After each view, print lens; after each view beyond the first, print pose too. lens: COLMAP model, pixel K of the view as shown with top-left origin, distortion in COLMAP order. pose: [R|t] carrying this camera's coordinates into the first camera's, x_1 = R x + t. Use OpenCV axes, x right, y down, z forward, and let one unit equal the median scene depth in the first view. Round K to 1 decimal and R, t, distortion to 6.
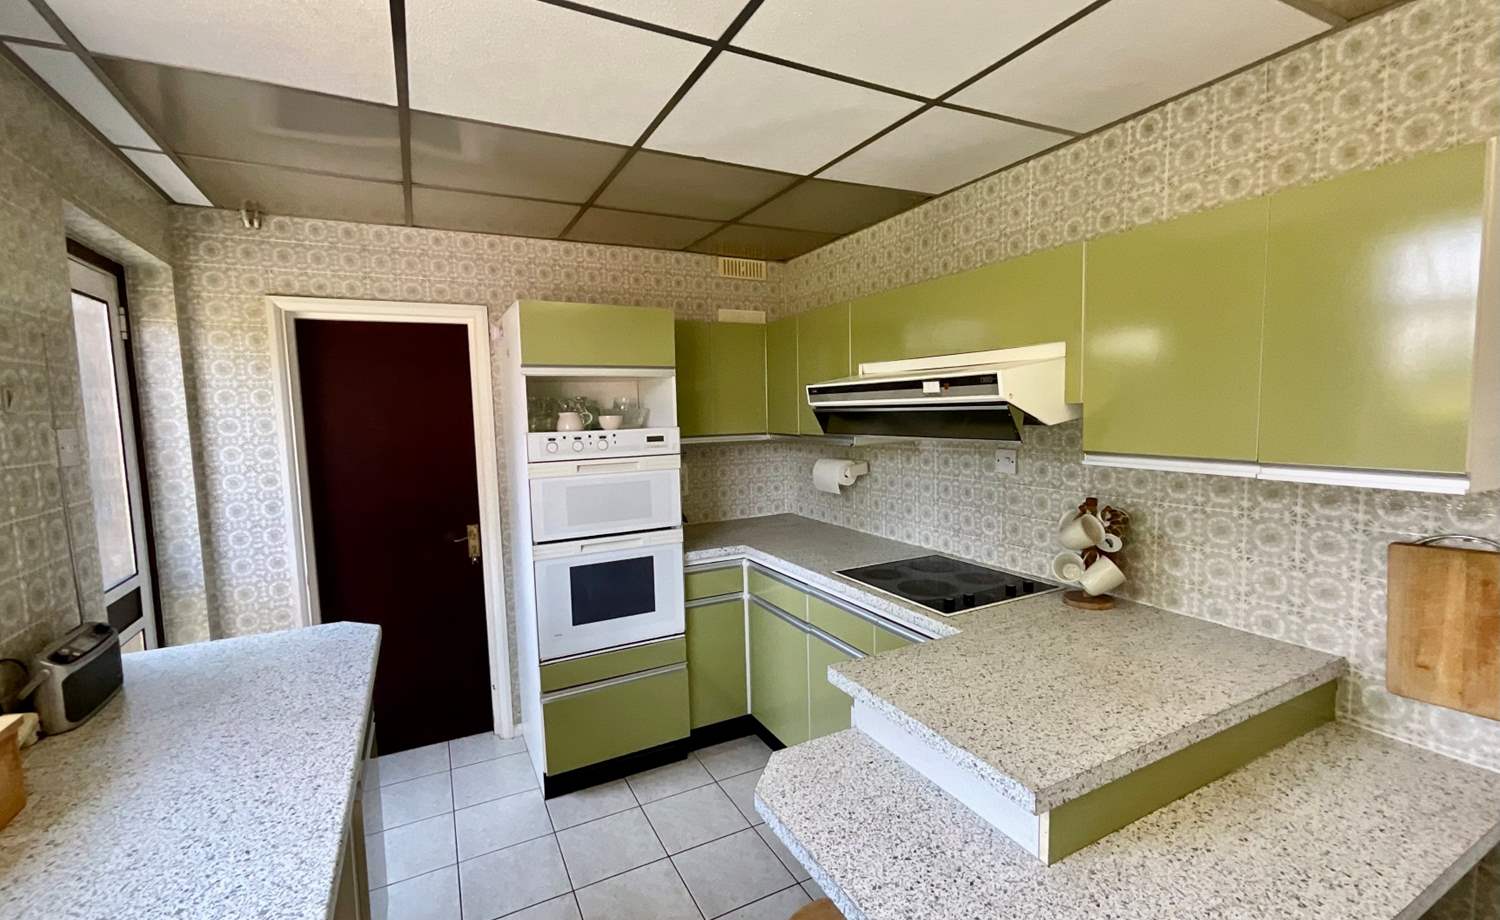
lens RADIAL K [[634.6, 0, 752.3], [0, 634.6, 463.5], [0, 0, 1]] dist [-0.003011, -0.000133]
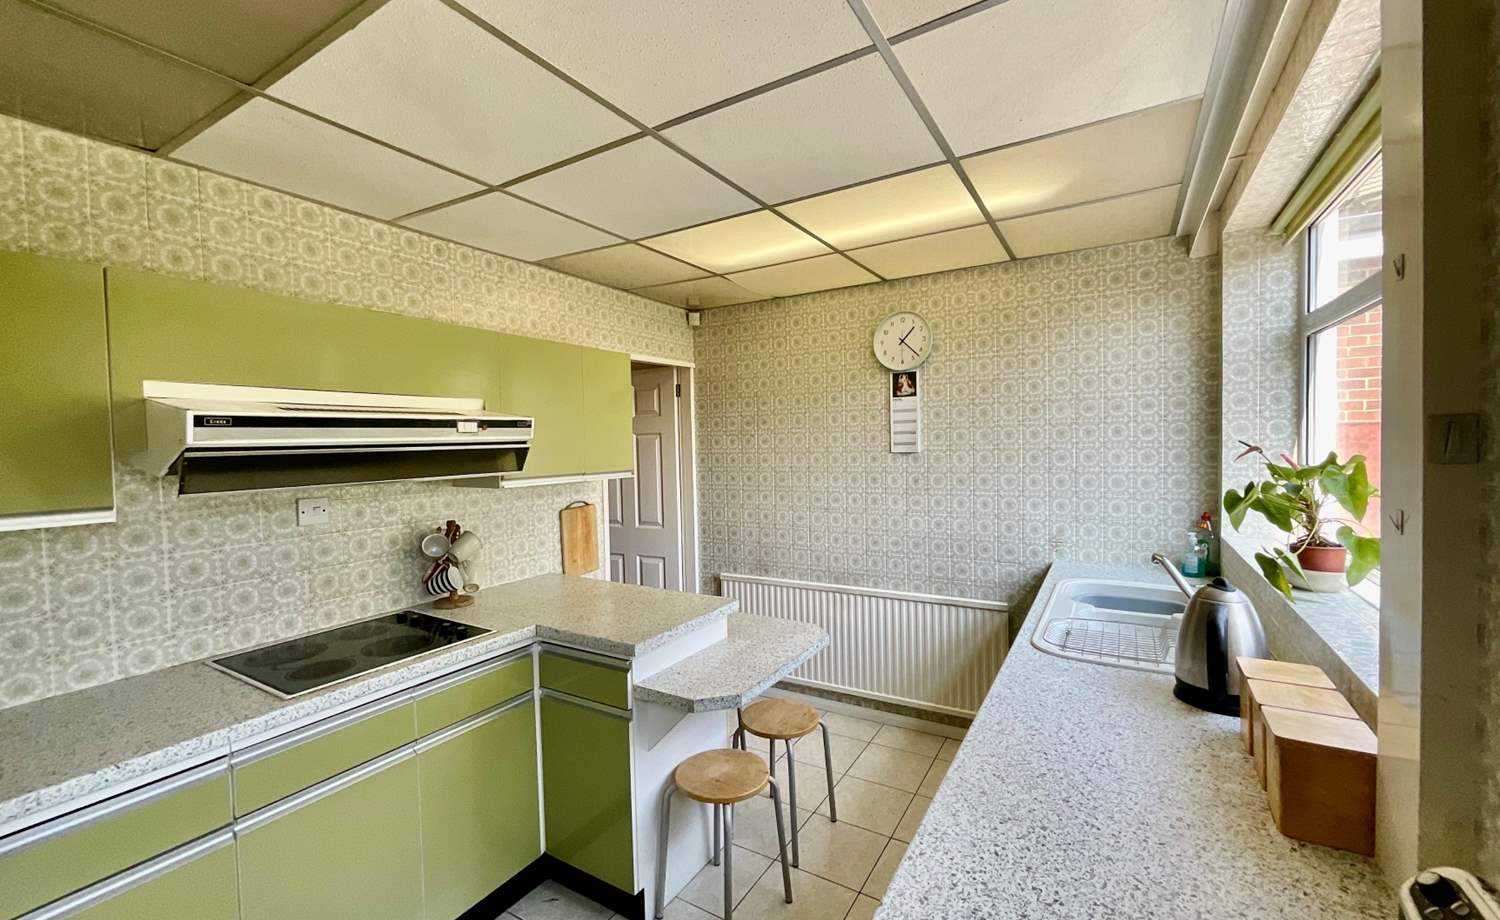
lens RADIAL K [[607.9, 0, 750.0], [0, 607.9, 460.0], [0, 0, 1]] dist [-0.000254, 0.000275]
pose [[-0.515597, 0.009757, 0.856775, -0.649649], [0.112613, 0.992033, 0.056472, -0.053309], [-0.849398, 0.125601, -0.512588, 0.870632]]
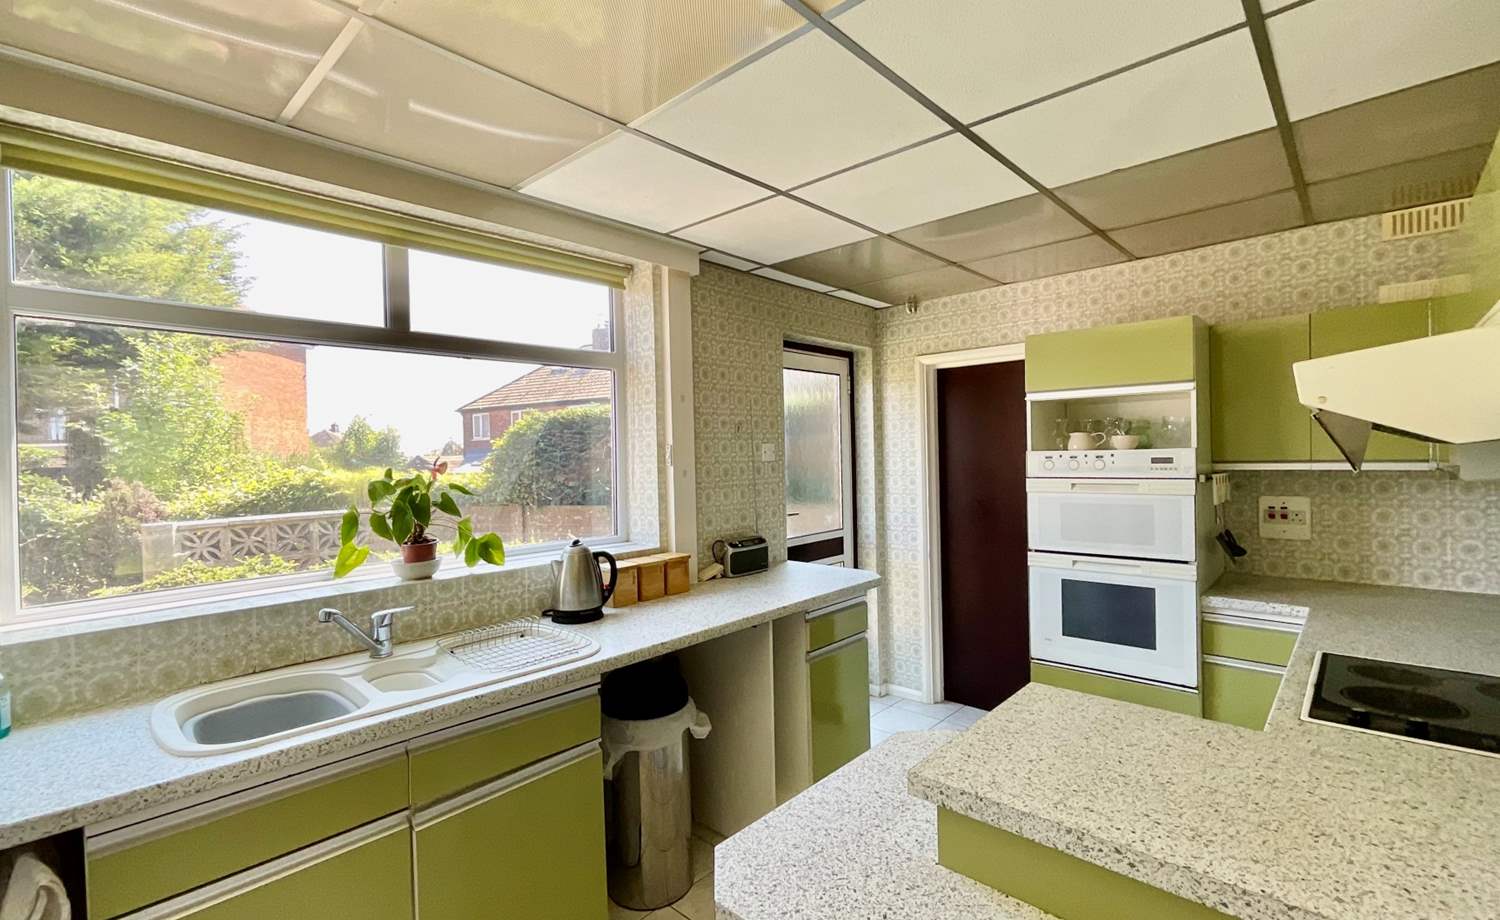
lens RADIAL K [[668.9, 0, 760.0], [0, 668.9, 460.7], [0, 0, 1]] dist [0.000542, 0.000237]
pose [[0.341398, 0.026418, -0.939547, 0.592078], [-0.068951, 0.997616, 0.002996, -0.001446], [0.937386, 0.063760, 0.342406, 0.136078]]
